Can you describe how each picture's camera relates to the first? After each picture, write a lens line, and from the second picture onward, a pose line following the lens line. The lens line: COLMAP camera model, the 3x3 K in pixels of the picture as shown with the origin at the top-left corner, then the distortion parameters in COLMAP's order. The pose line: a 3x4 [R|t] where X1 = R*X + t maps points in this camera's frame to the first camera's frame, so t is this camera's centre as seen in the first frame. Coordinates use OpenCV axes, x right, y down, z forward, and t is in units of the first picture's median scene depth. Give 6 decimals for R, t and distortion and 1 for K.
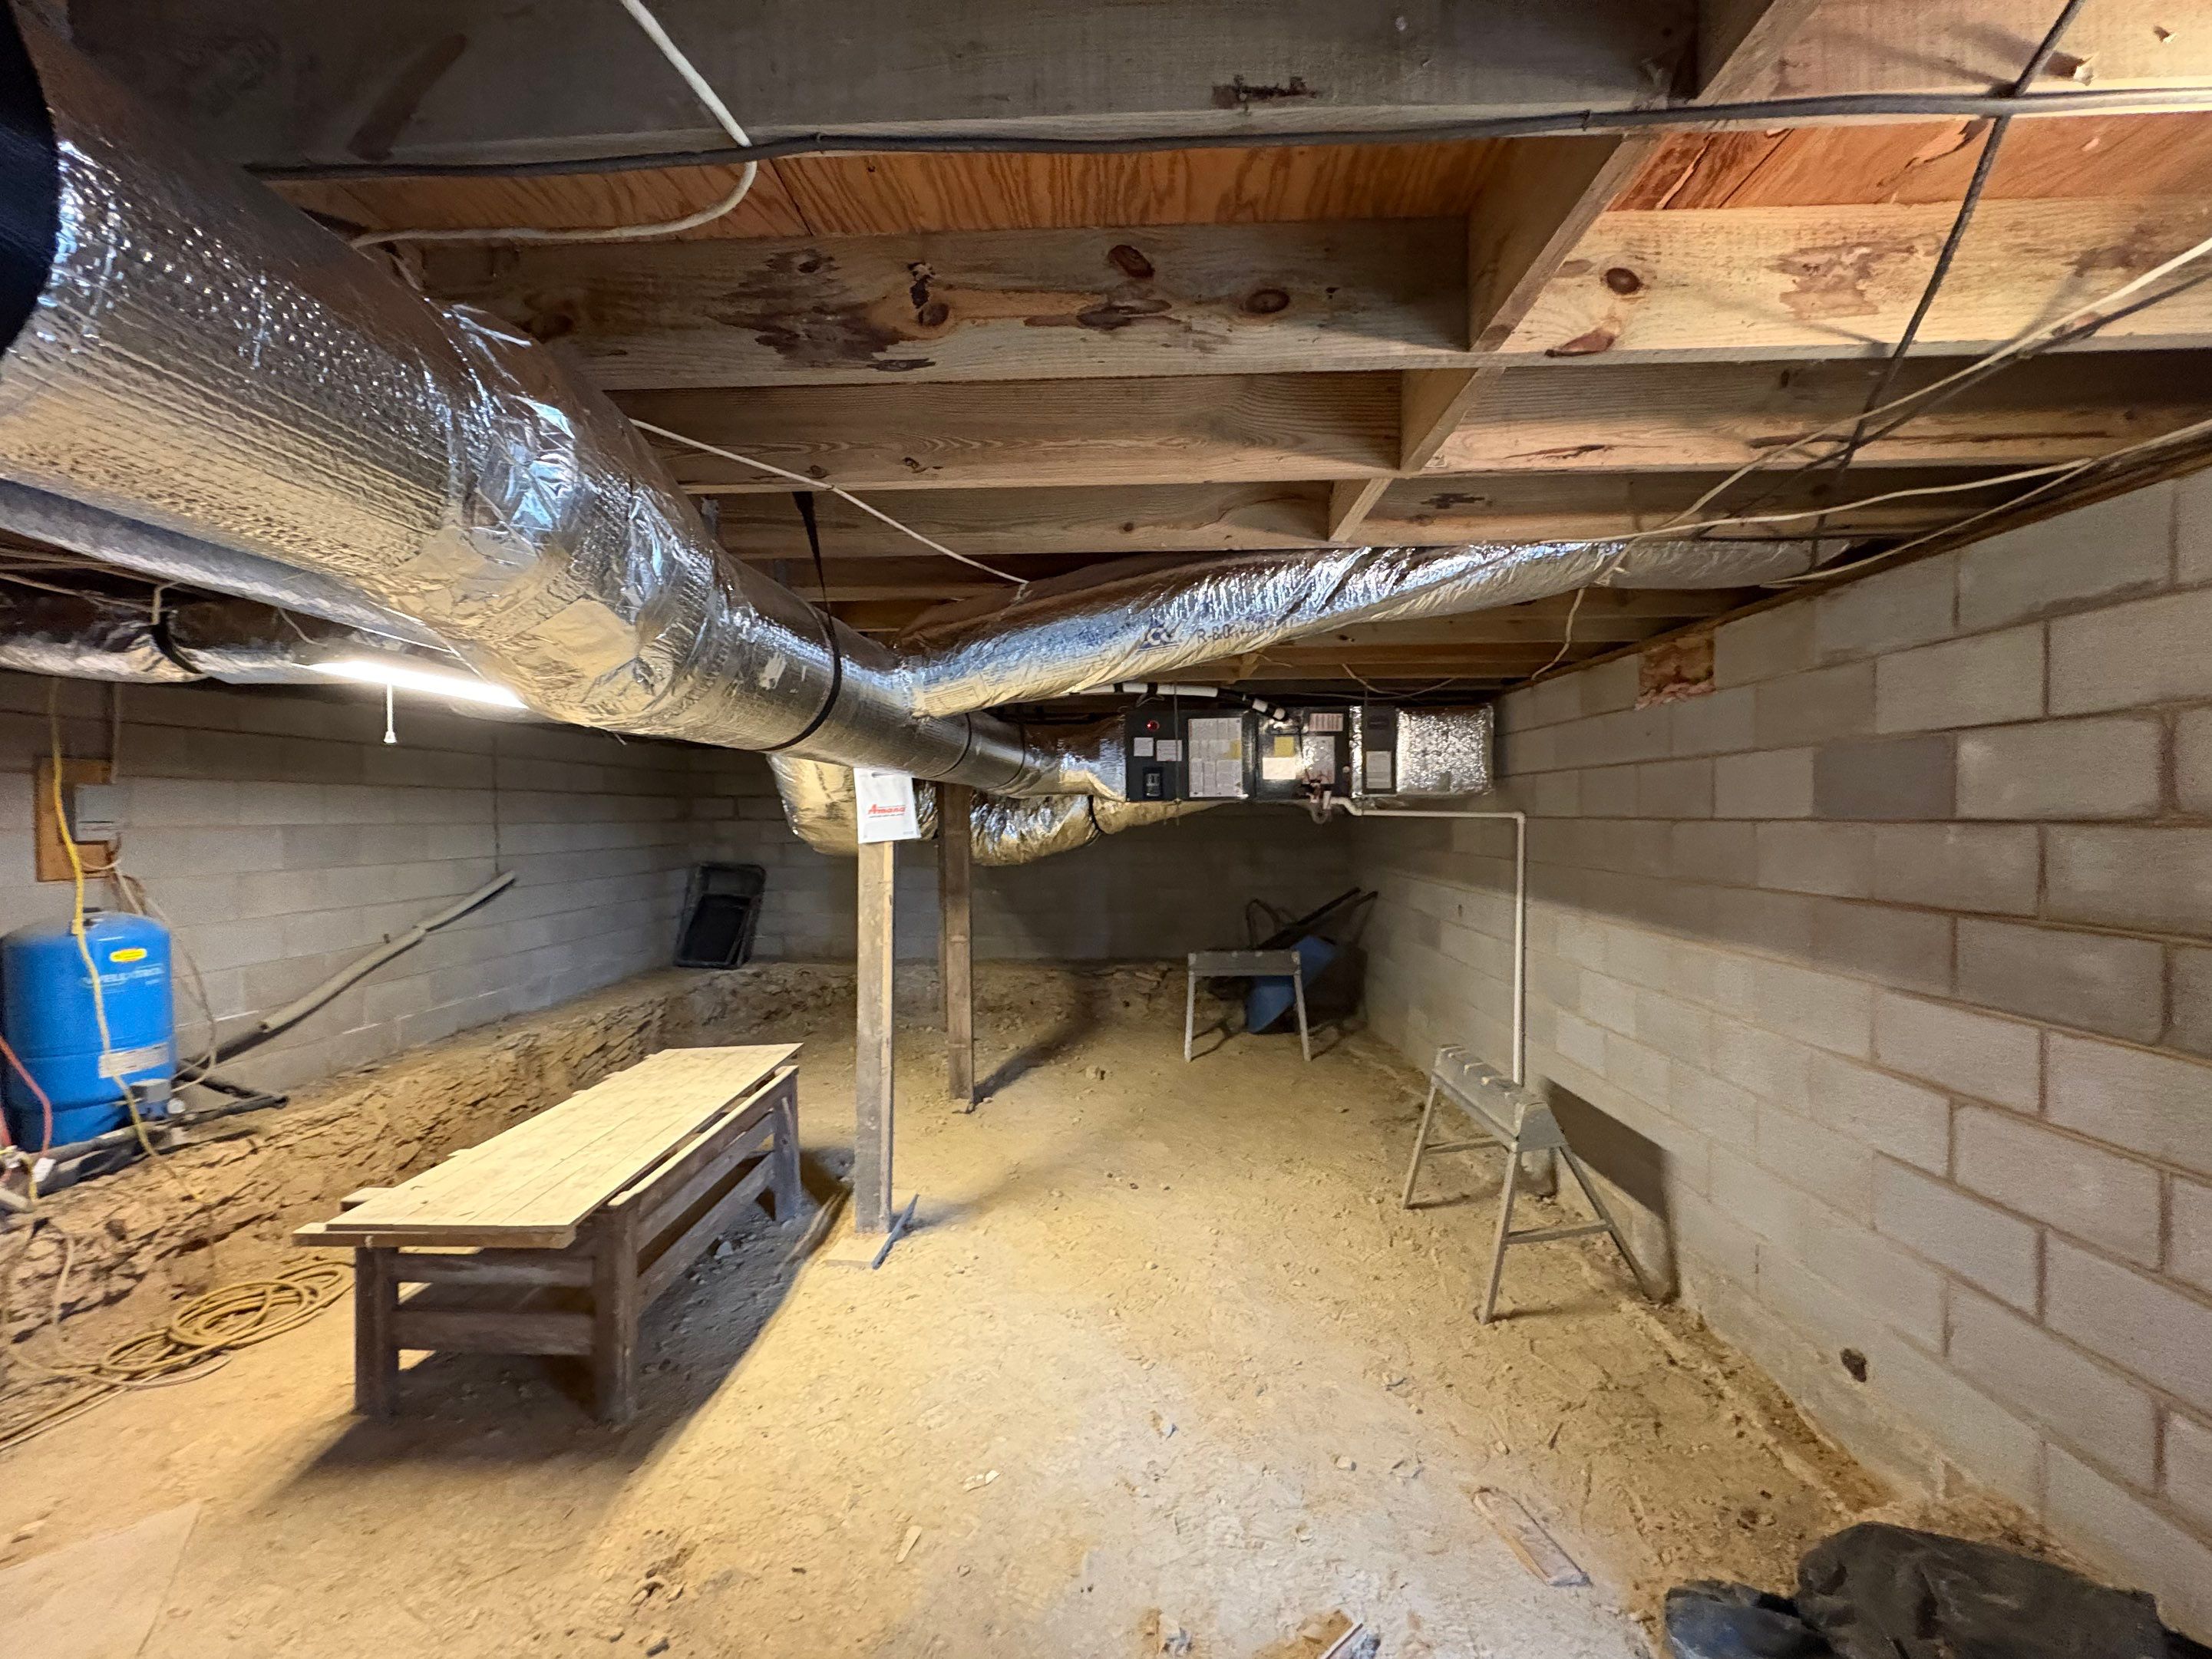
lens RADIAL K [[883.4, 0, 1108.0], [0, 883.4, 823.4], [0, 0, 1]] dist [-0.004817, 0.000510]
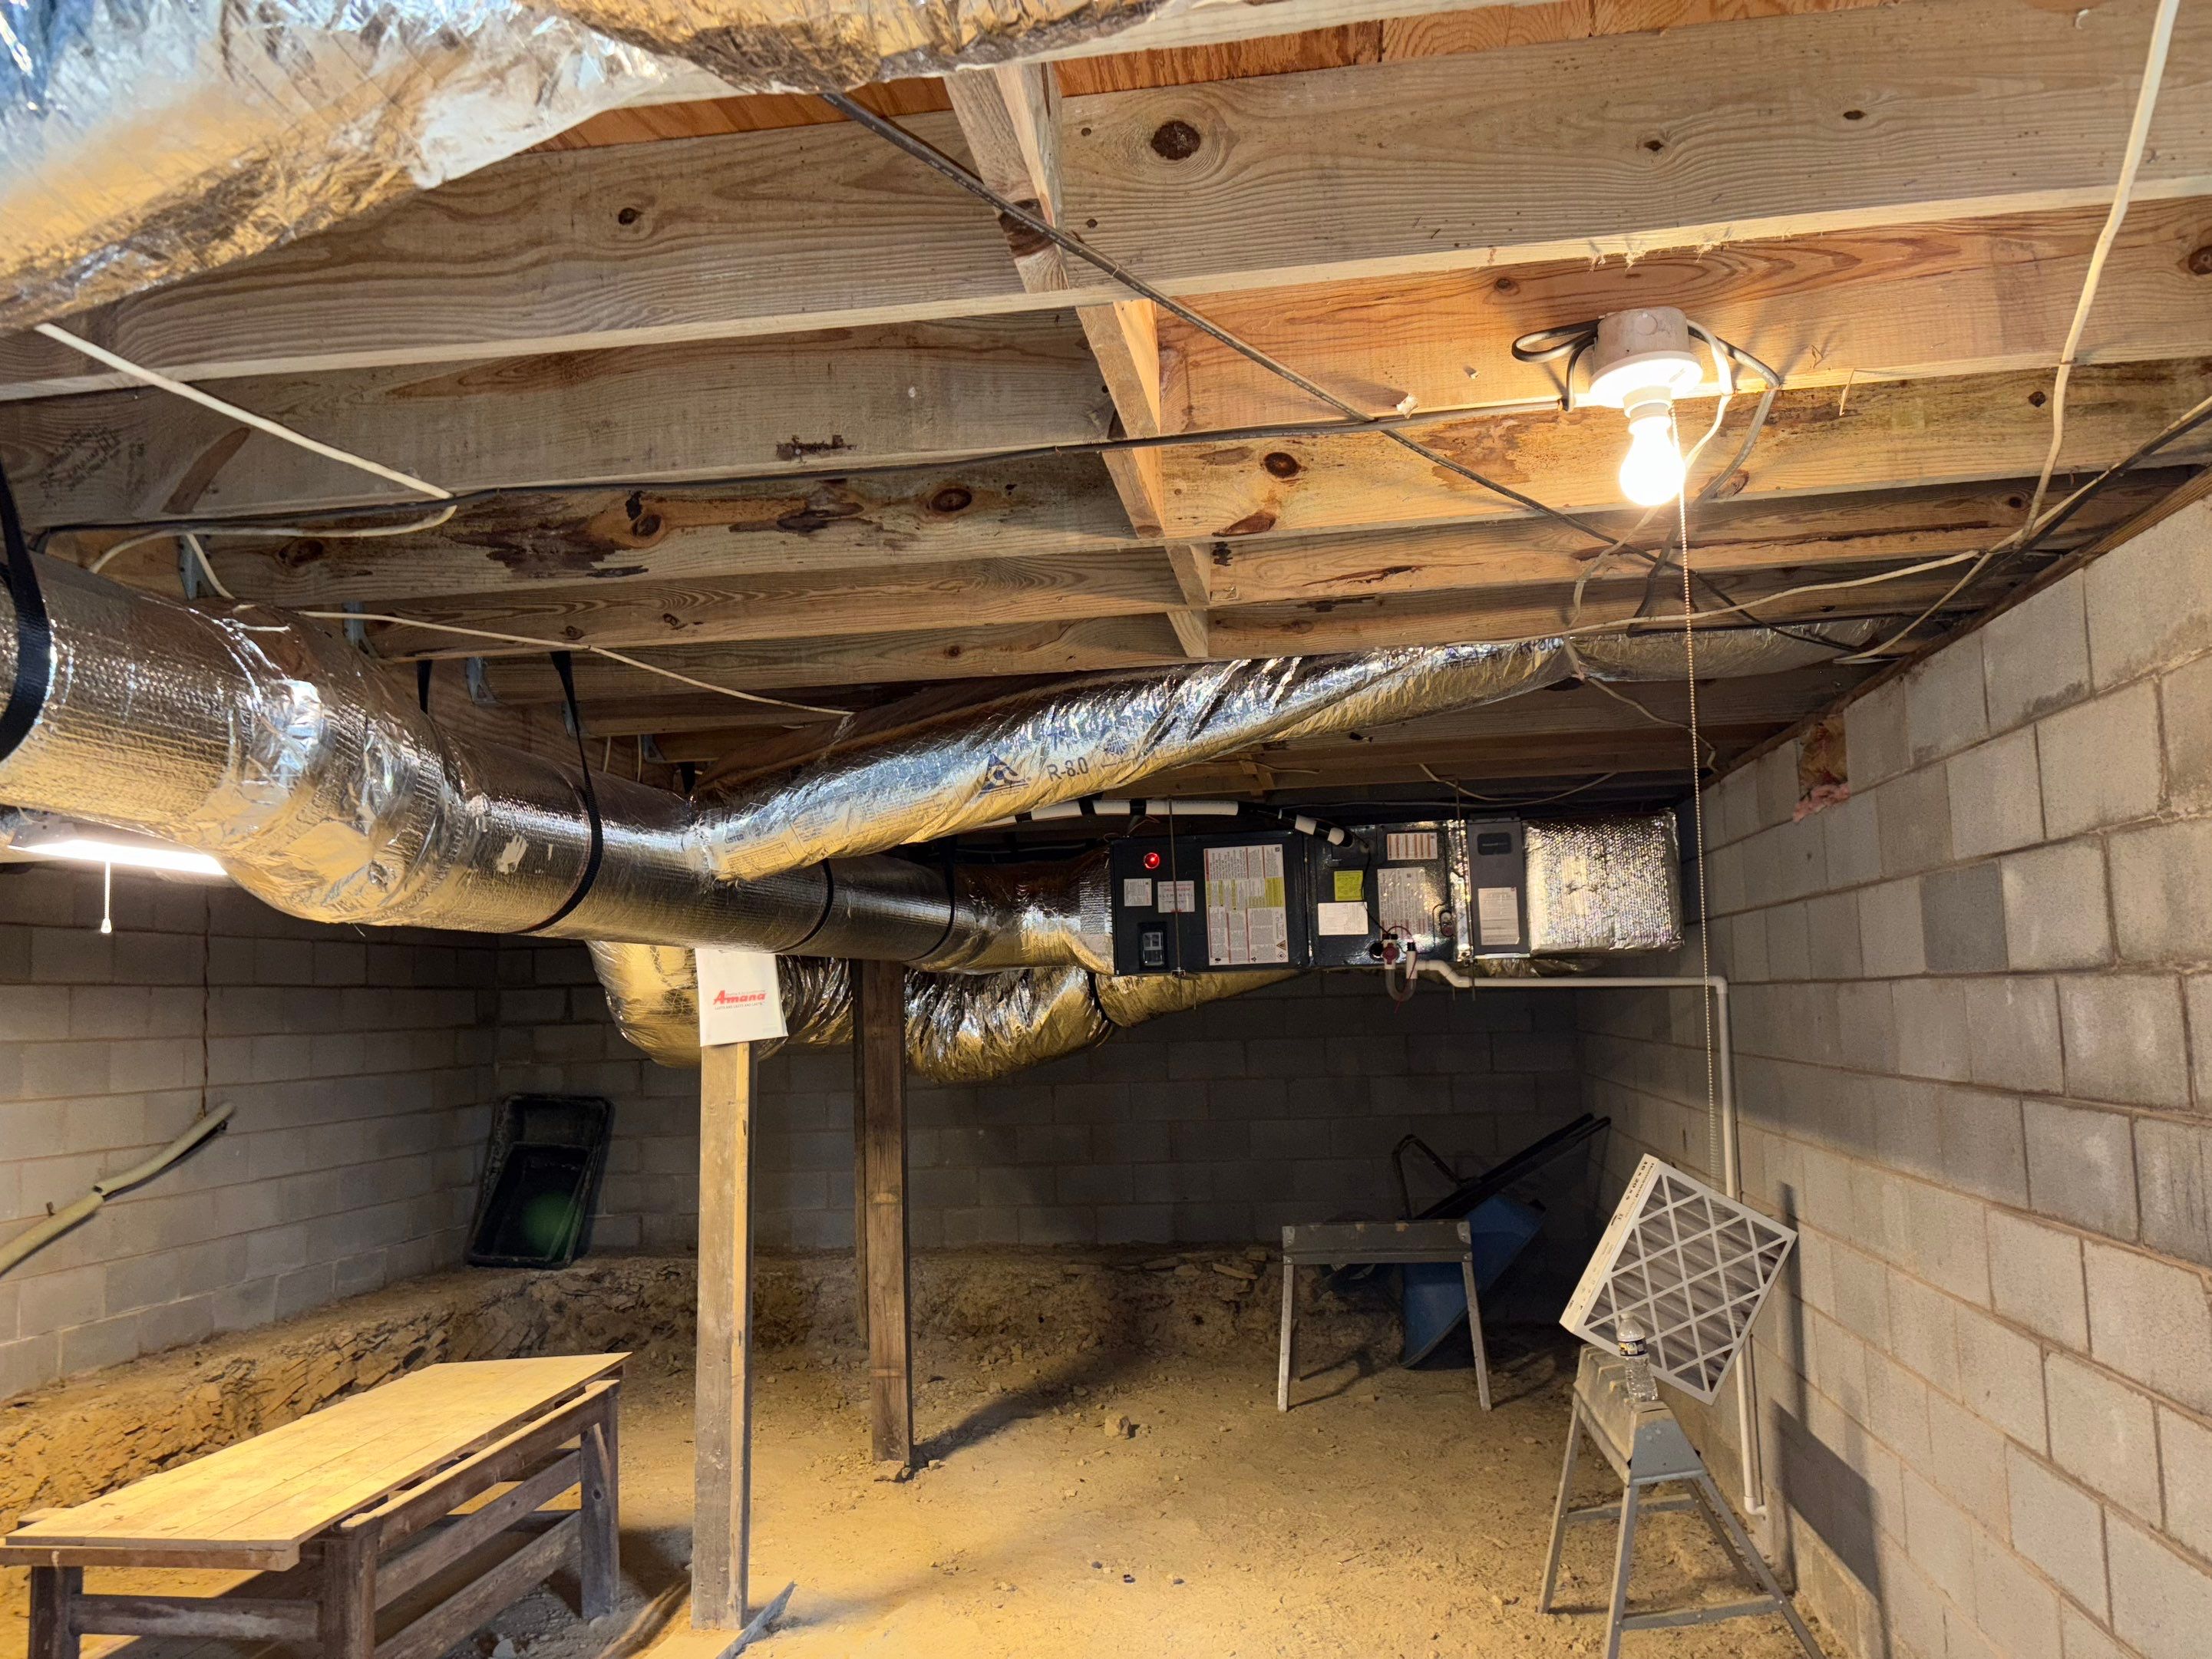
lens RADIAL K [[1683.0, 0, 1120.7], [0, 1683.0, 829.8], [0, 0, 1]] dist [0.046145, -0.058018]
pose [[0.994056, -0.037088, -0.102362, 0.190328], [0.025385, 0.993230, -0.113357, 0.011452], [0.105874, 0.110085, 0.988267, -0.308365]]
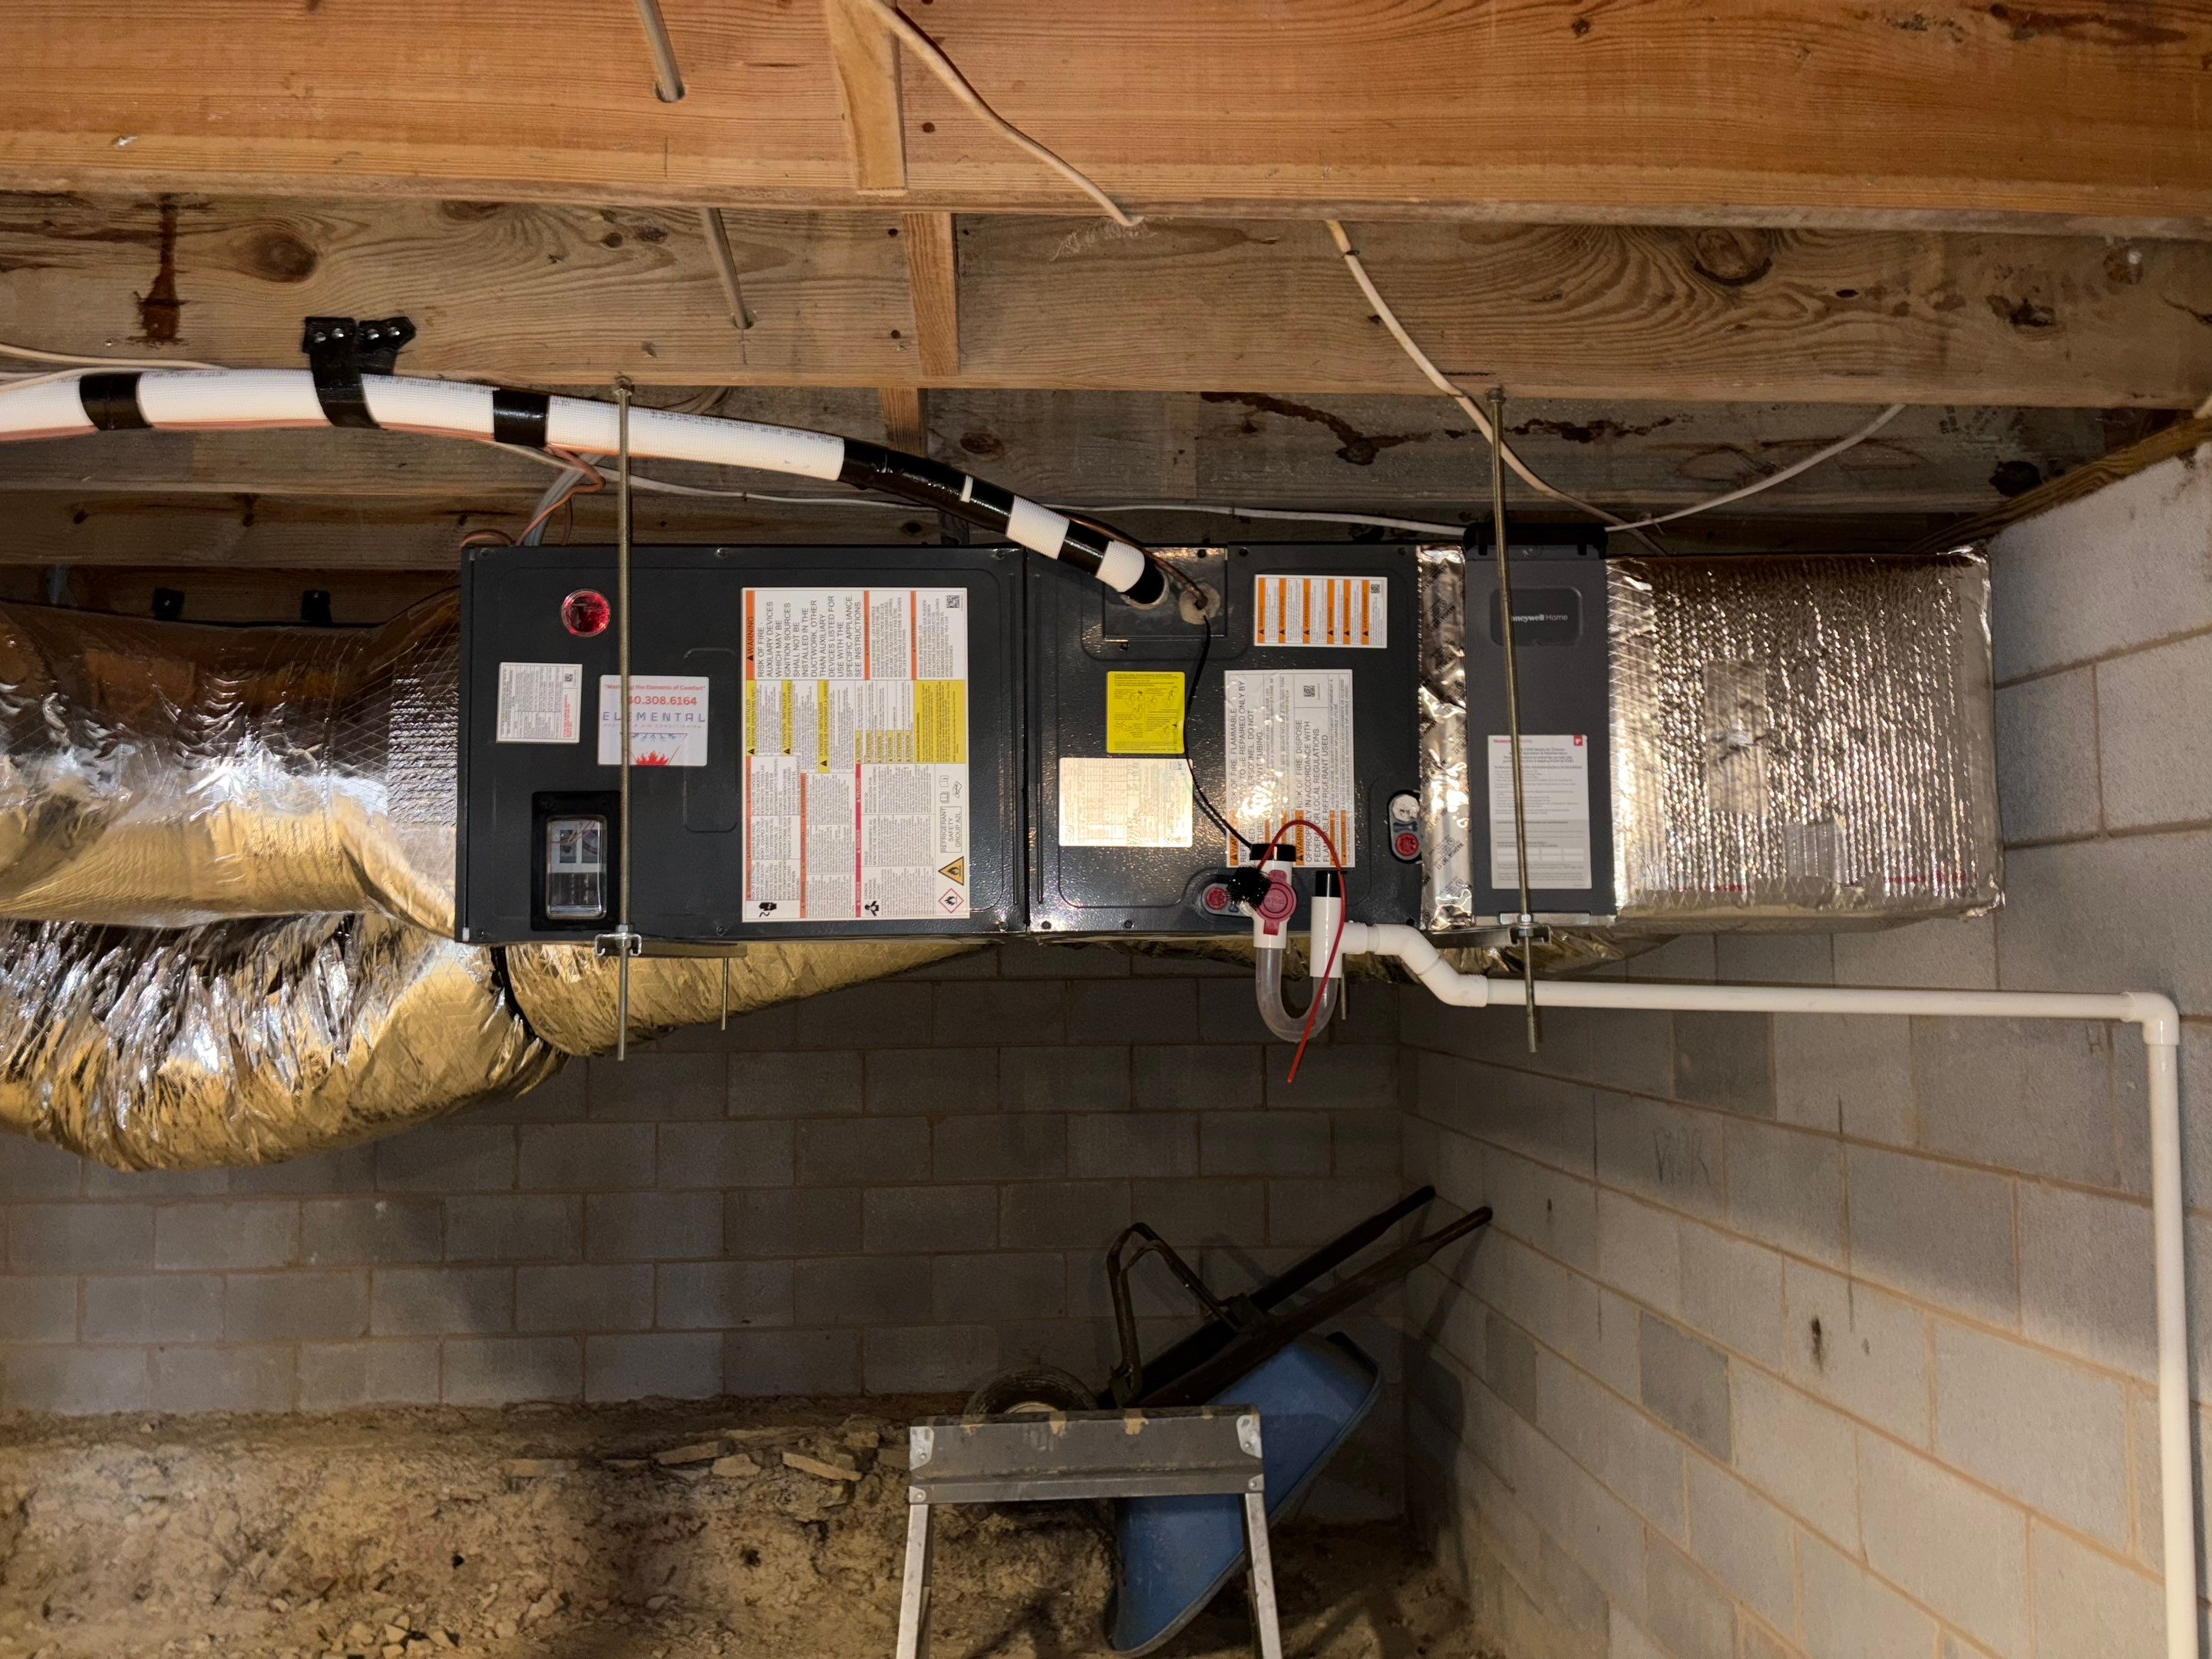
lens RADIAL K [[1683.0, 0, 1111.1], [0, 1683.0, 838.9], [0, 0, 1]] dist [0.046145, -0.058018]
pose [[0.994564, 0.007887, 0.103832, 0.170104], [0.000708, 0.996592, -0.082484, -0.018650], [-0.104128, 0.082109, 0.991169, 0.662137]]
